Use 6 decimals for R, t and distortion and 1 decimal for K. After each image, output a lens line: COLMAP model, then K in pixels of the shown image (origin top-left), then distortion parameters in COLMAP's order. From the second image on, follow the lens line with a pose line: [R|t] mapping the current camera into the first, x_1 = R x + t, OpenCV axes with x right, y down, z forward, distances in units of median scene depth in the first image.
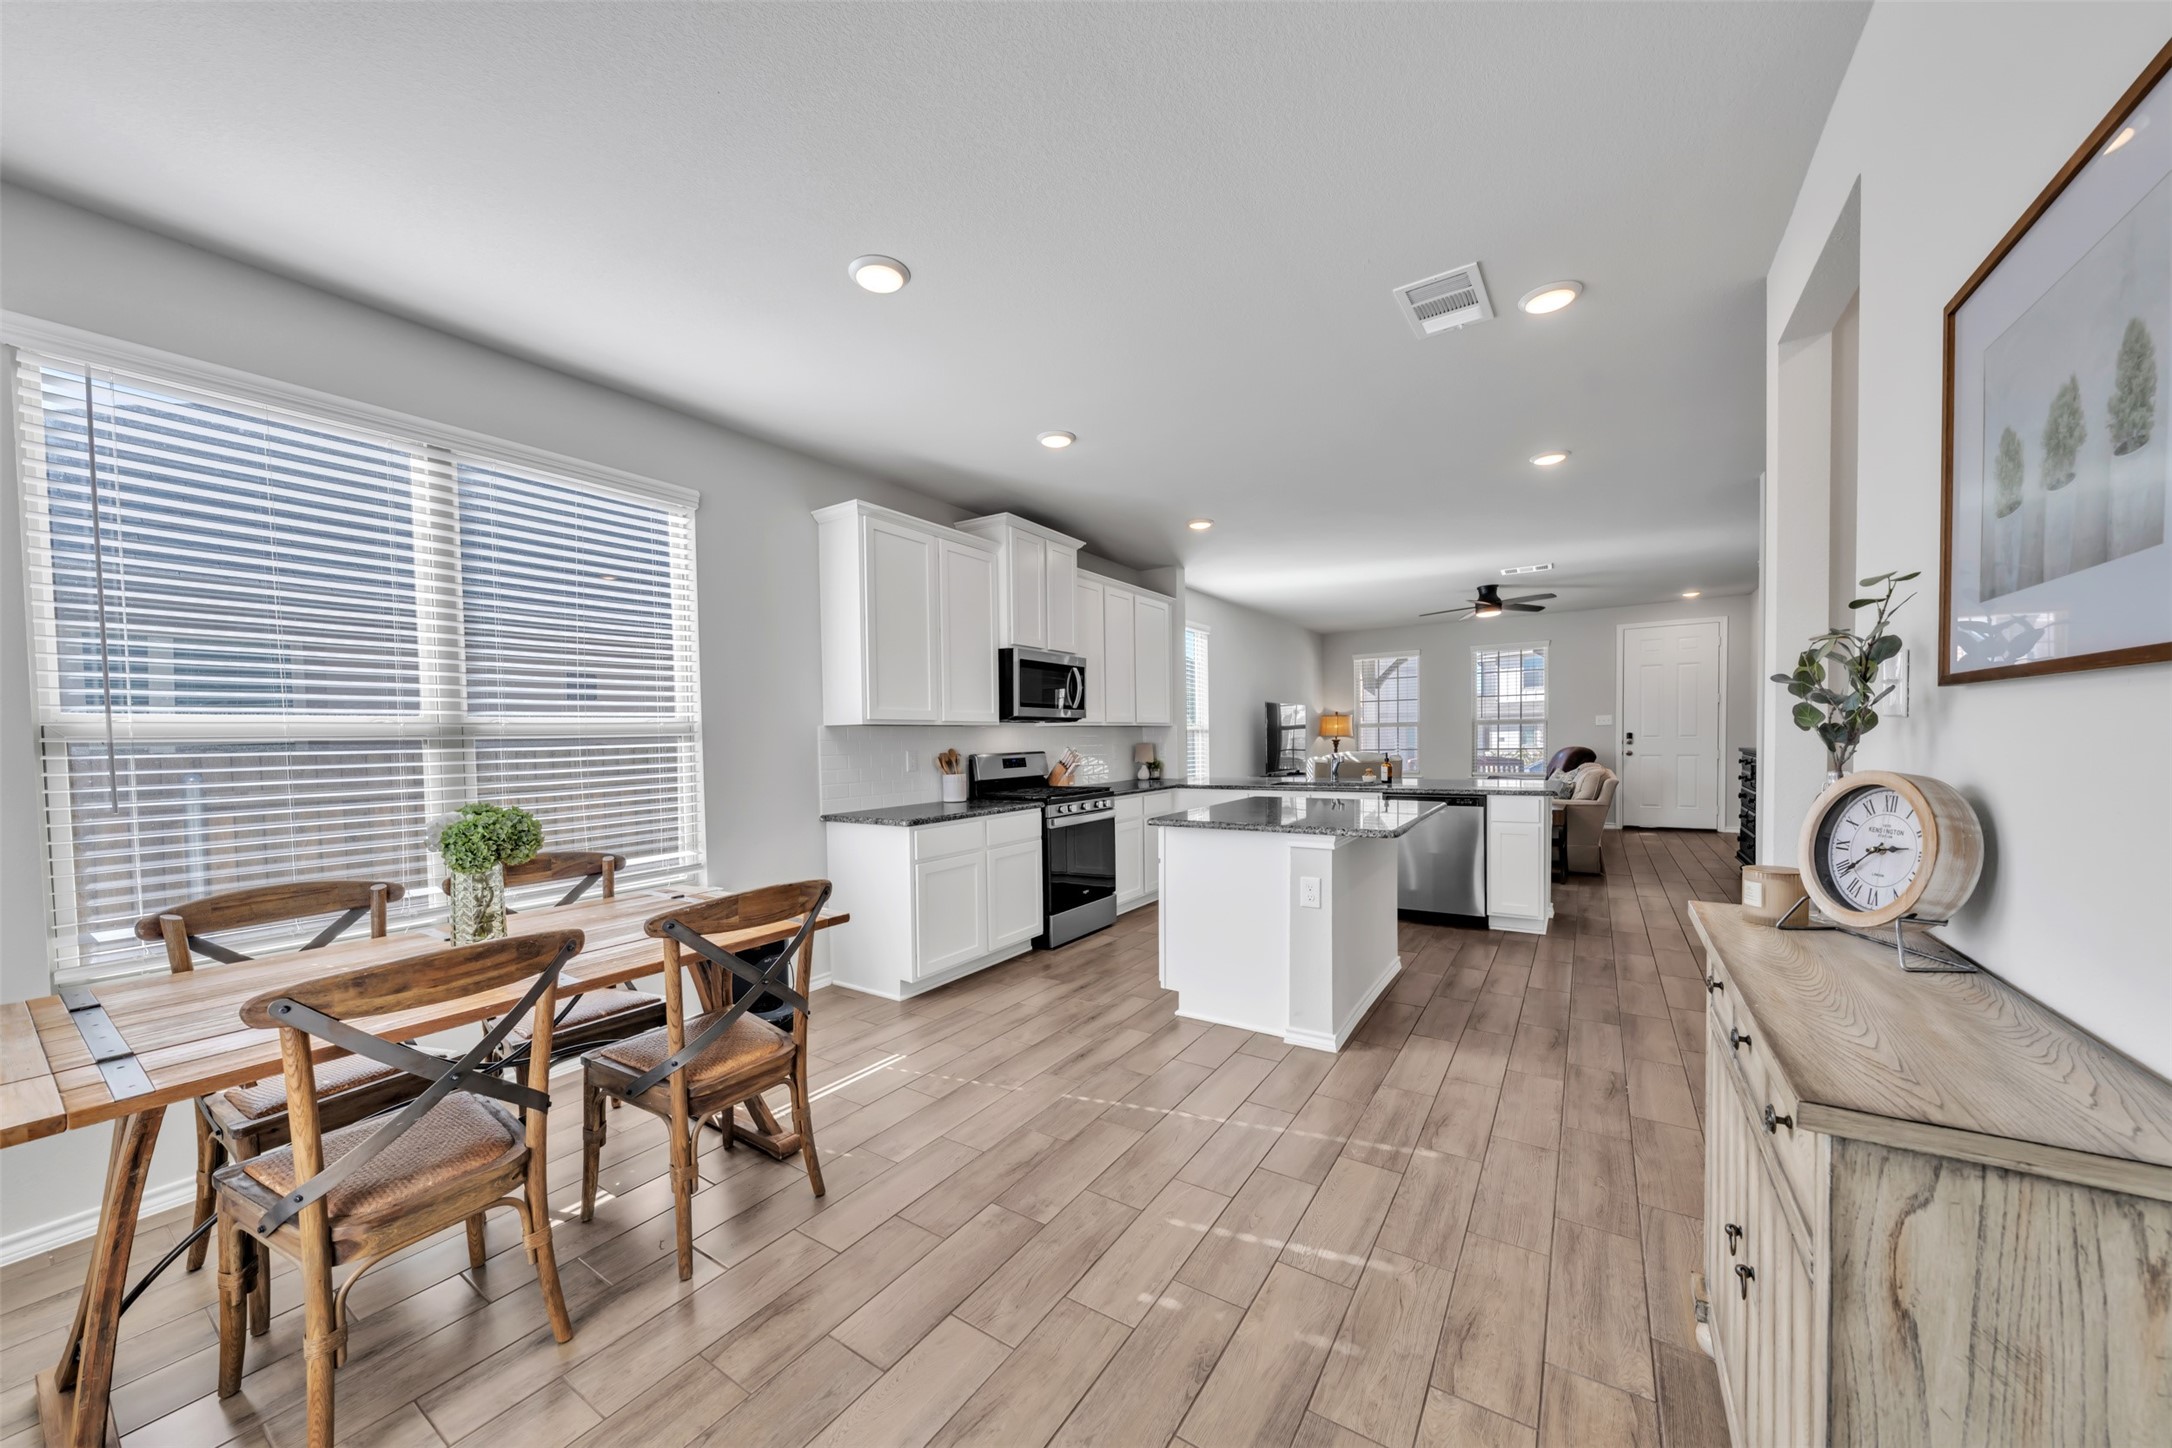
lens RADIAL K [[762.9, 0, 1086.9], [0, 762.9, 761.2], [0, 0, 1]] dist [-0.000365, -0.000017]
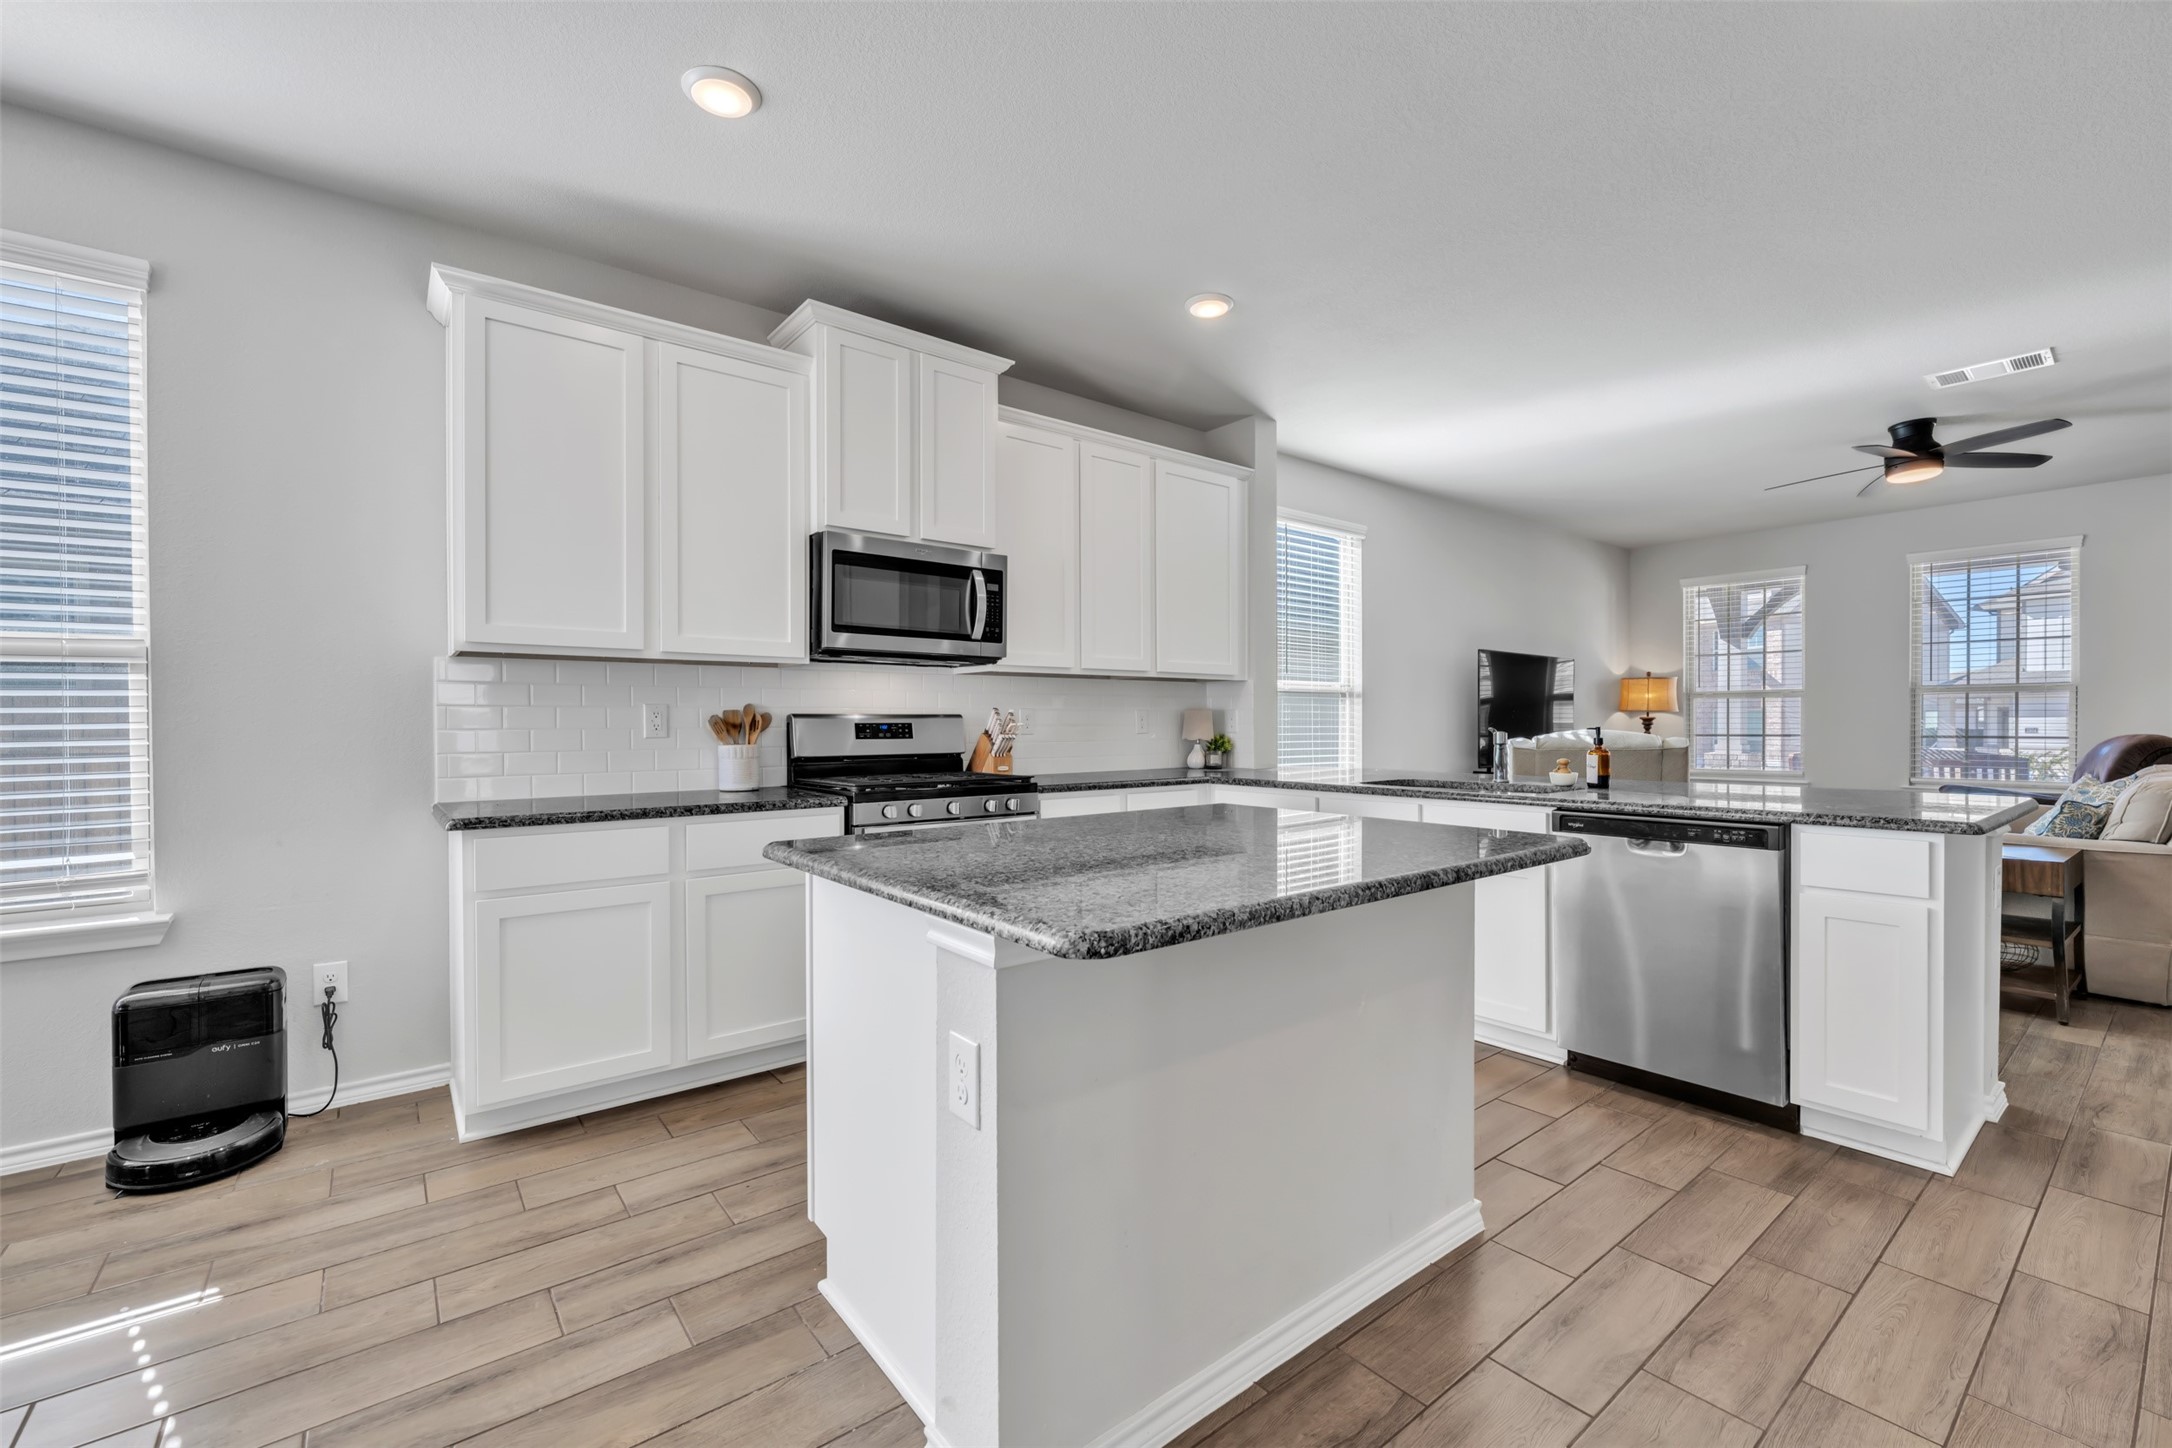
lens RADIAL K [[907.5, 0, 1094.6], [0, 907.5, 730.0], [0, 0, 1]] dist [0.000070, 0.000047]
pose [[0.951833, 0.020458, -0.305935, 0.278657], [-0.025346, 0.999607, -0.012015, 0.006154], [0.305569, 0.019190, 0.951977, 0.355282]]
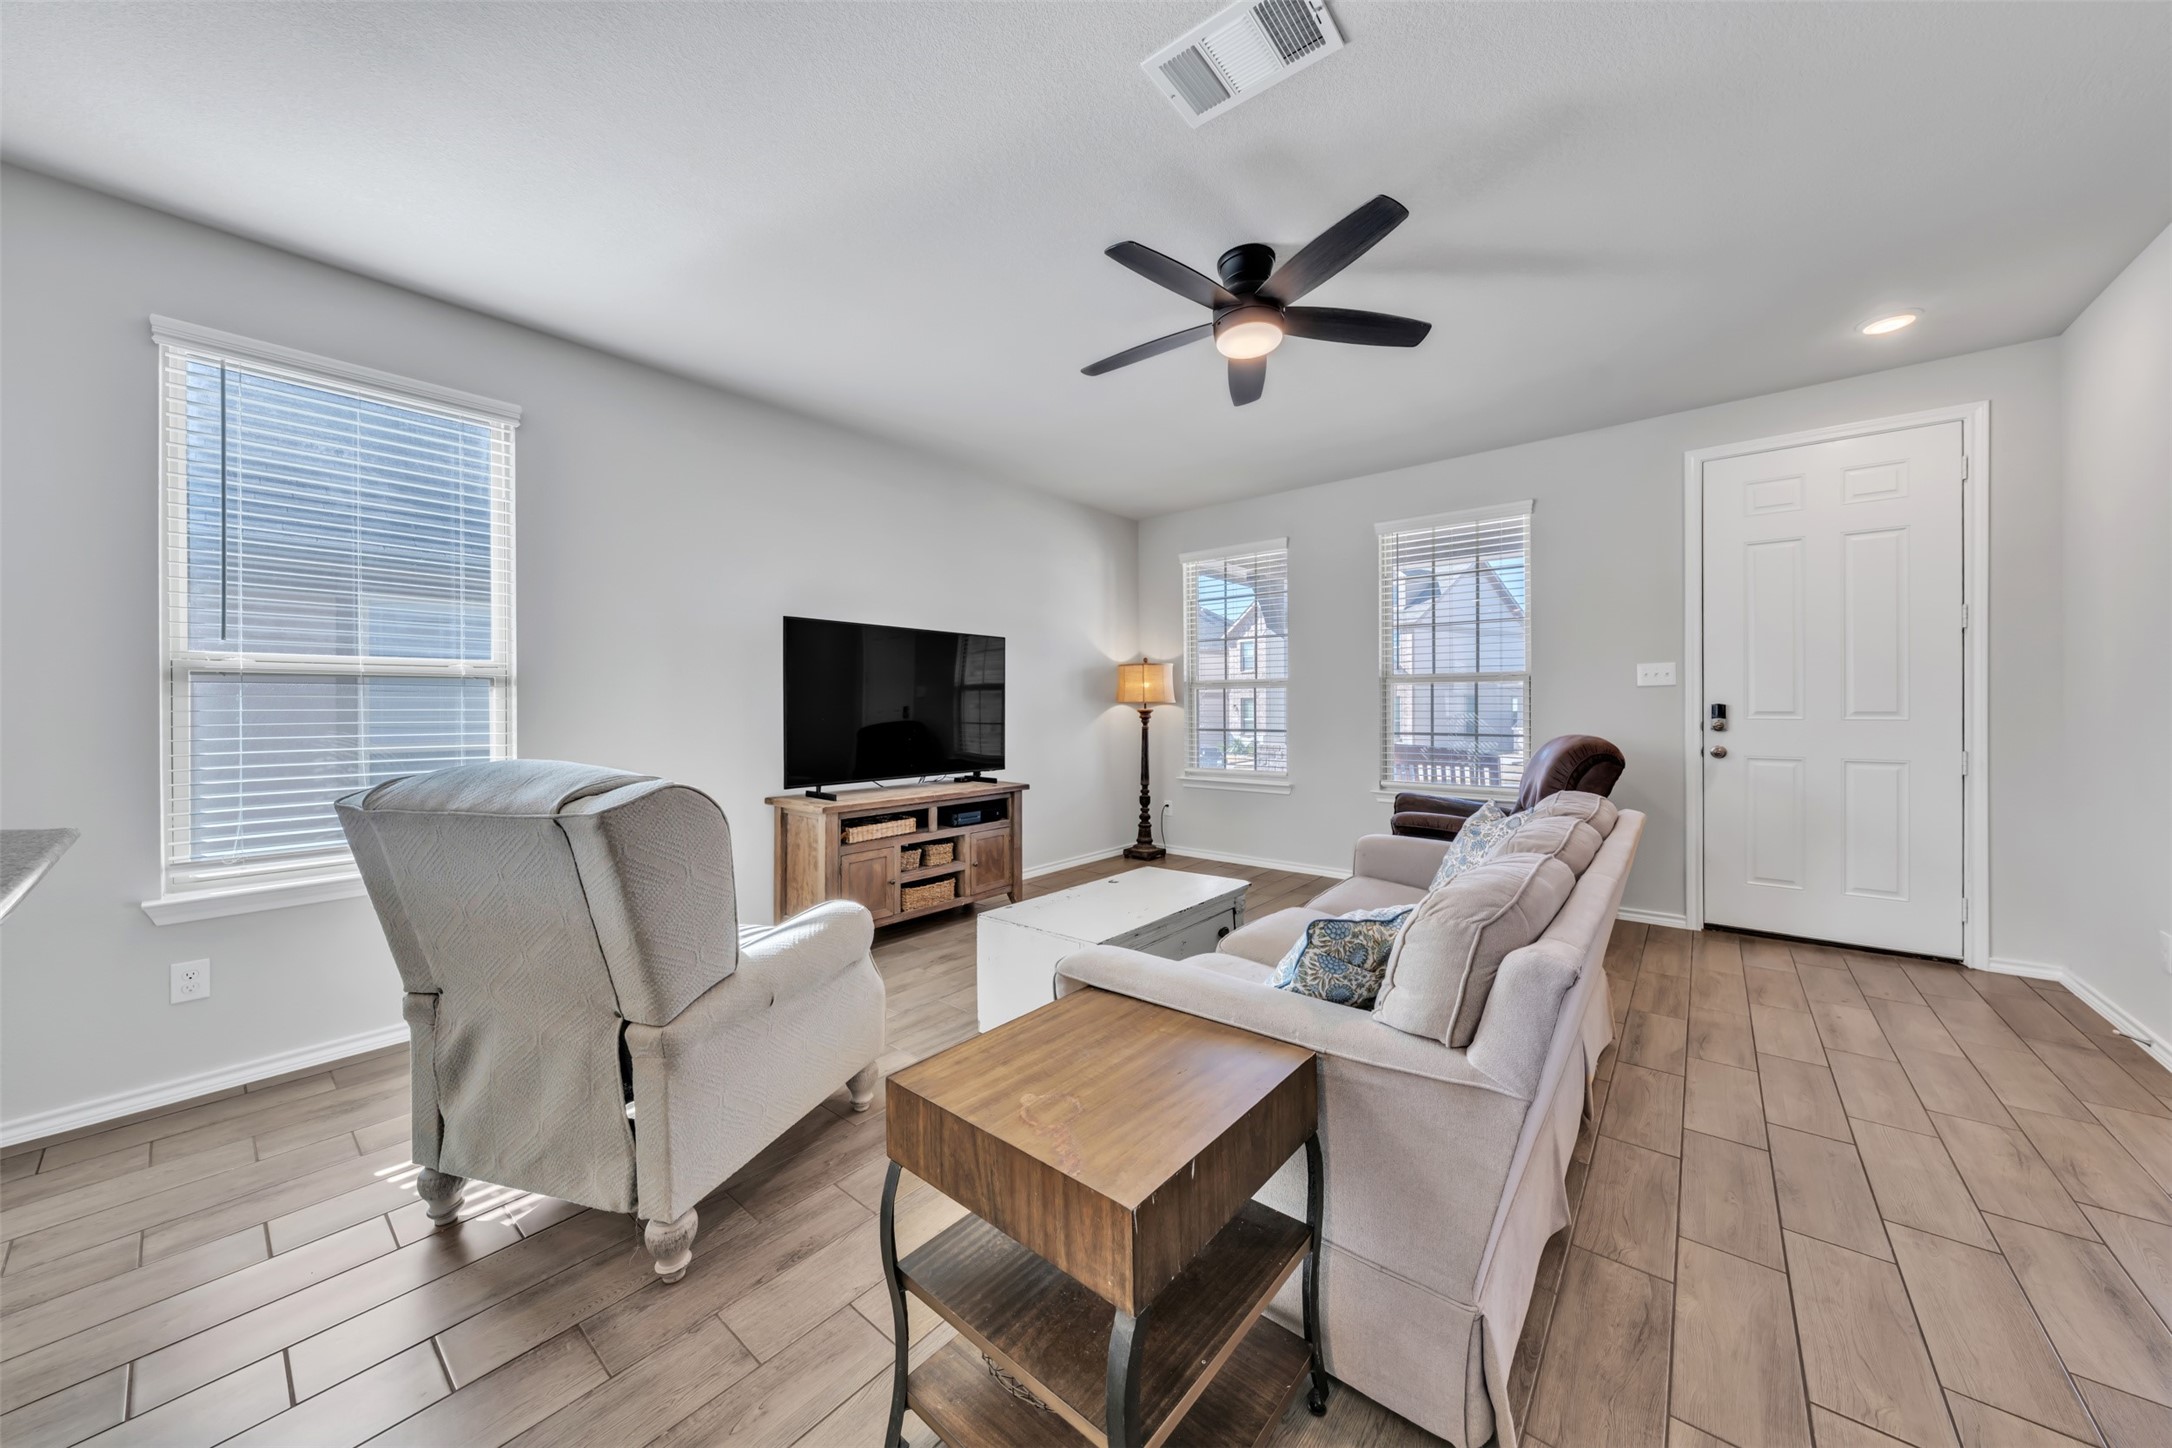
lens RADIAL K [[738.6, 0, 1092.5], [0, 738.6, 709.1], [0, 0, 1]] dist [-0.000510, -0.000014]
pose [[0.994256, 0.016942, -0.105680, 0.771788], [-0.018984, 0.999651, -0.018351, -0.038864], [0.105333, 0.020251, 0.994231, 1.046613]]
